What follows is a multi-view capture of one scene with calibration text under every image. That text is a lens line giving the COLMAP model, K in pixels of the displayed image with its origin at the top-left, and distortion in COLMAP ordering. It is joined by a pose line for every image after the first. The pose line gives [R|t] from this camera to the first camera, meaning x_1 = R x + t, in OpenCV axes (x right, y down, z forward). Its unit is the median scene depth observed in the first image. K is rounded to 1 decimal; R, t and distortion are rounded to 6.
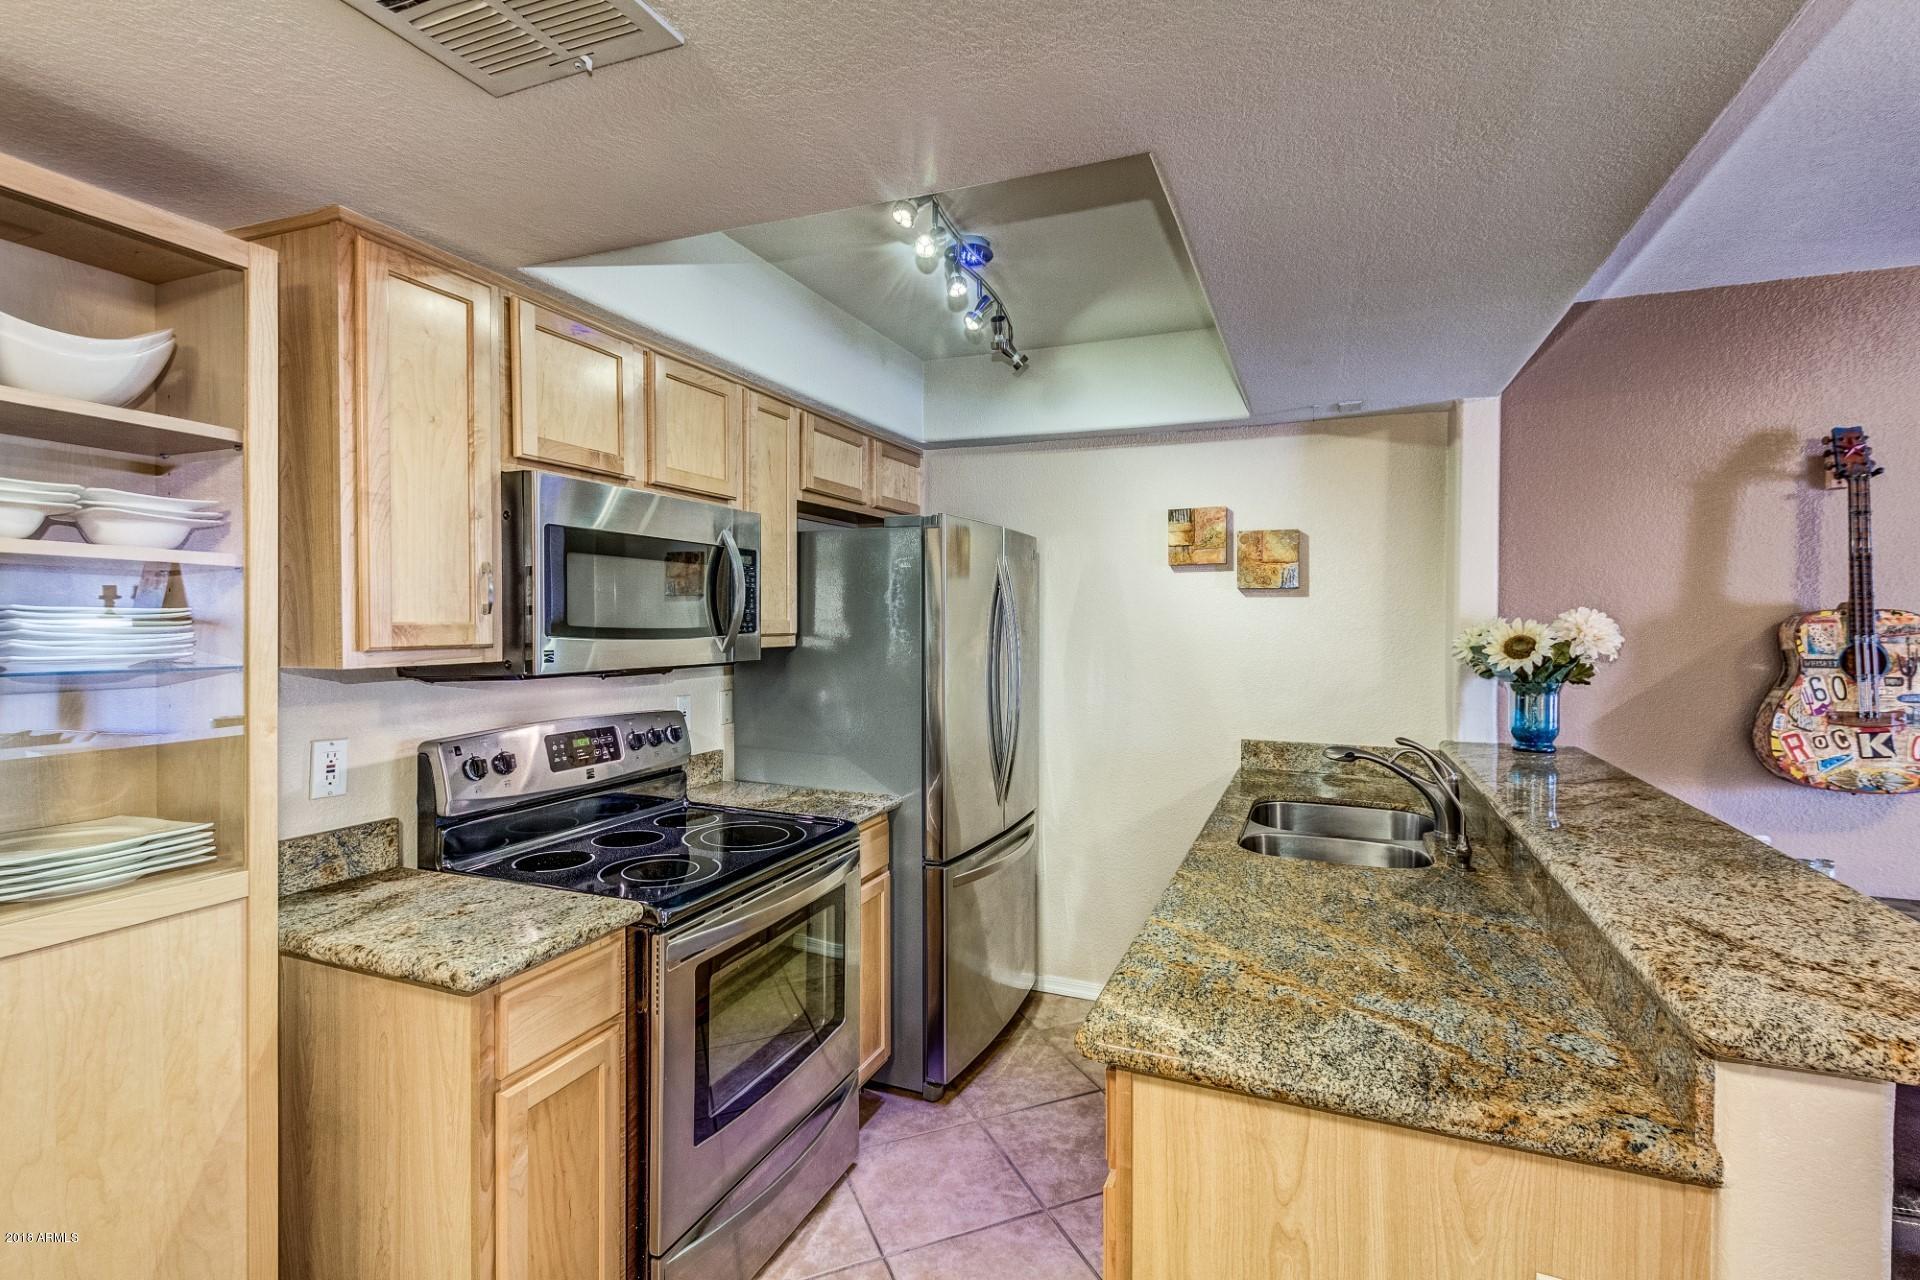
lens RADIAL K [[887.8, 0, 974.9], [0, 887.8, 625.0], [0, 0, 1]] dist [0.004489, -0.002450]
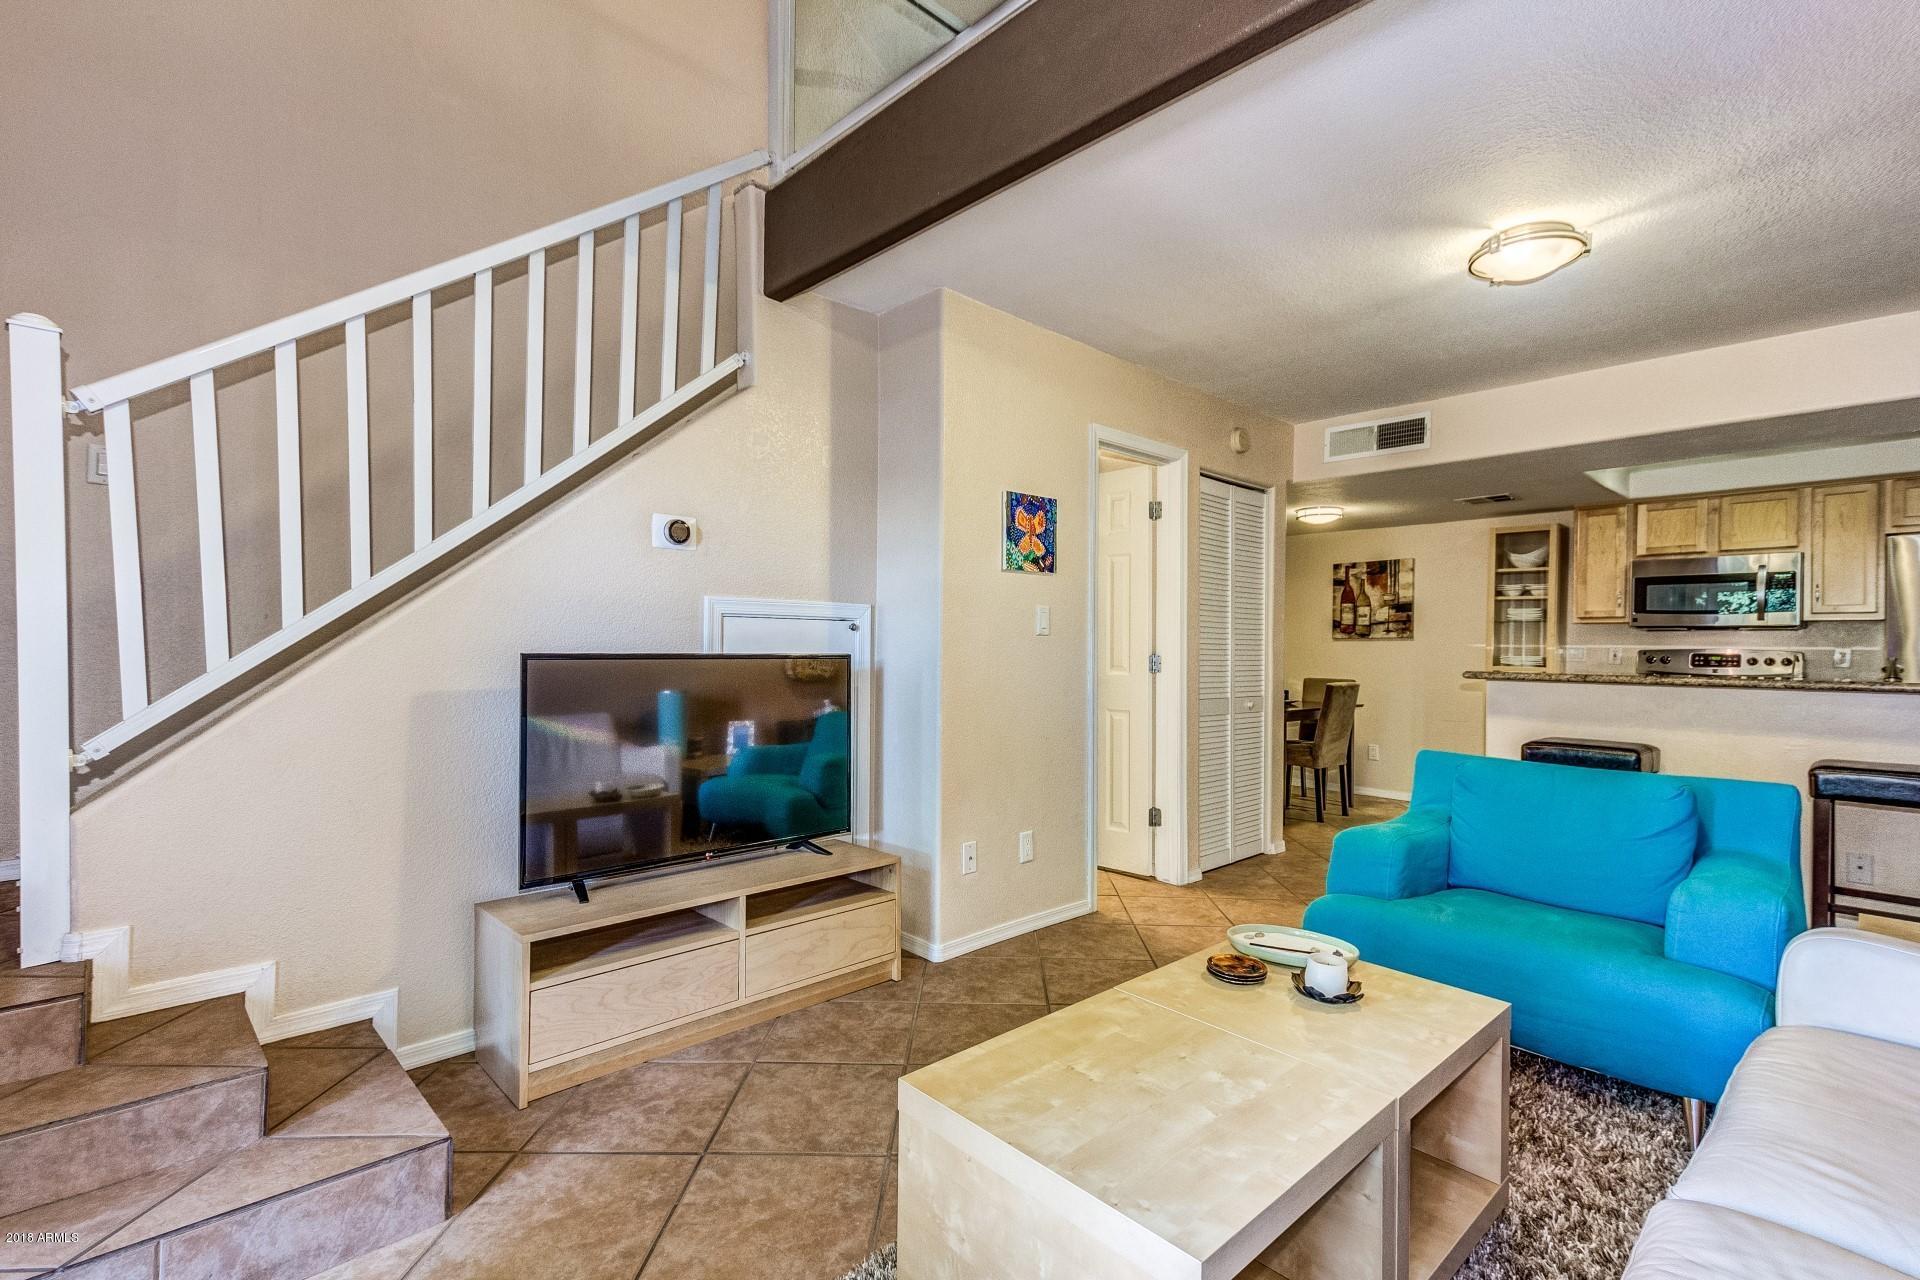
lens RADIAL K [[887.8, 0, 969.6], [0, 887.8, 647.9], [0, 0, 1]] dist [0.004489, -0.002450]
pose [[-0.420827, -0.008881, -0.907098, 2.526566], [-0.017747, 0.999841, -0.001556, 0.136394], [0.906967, 0.015444, -0.420918, 0.153923]]
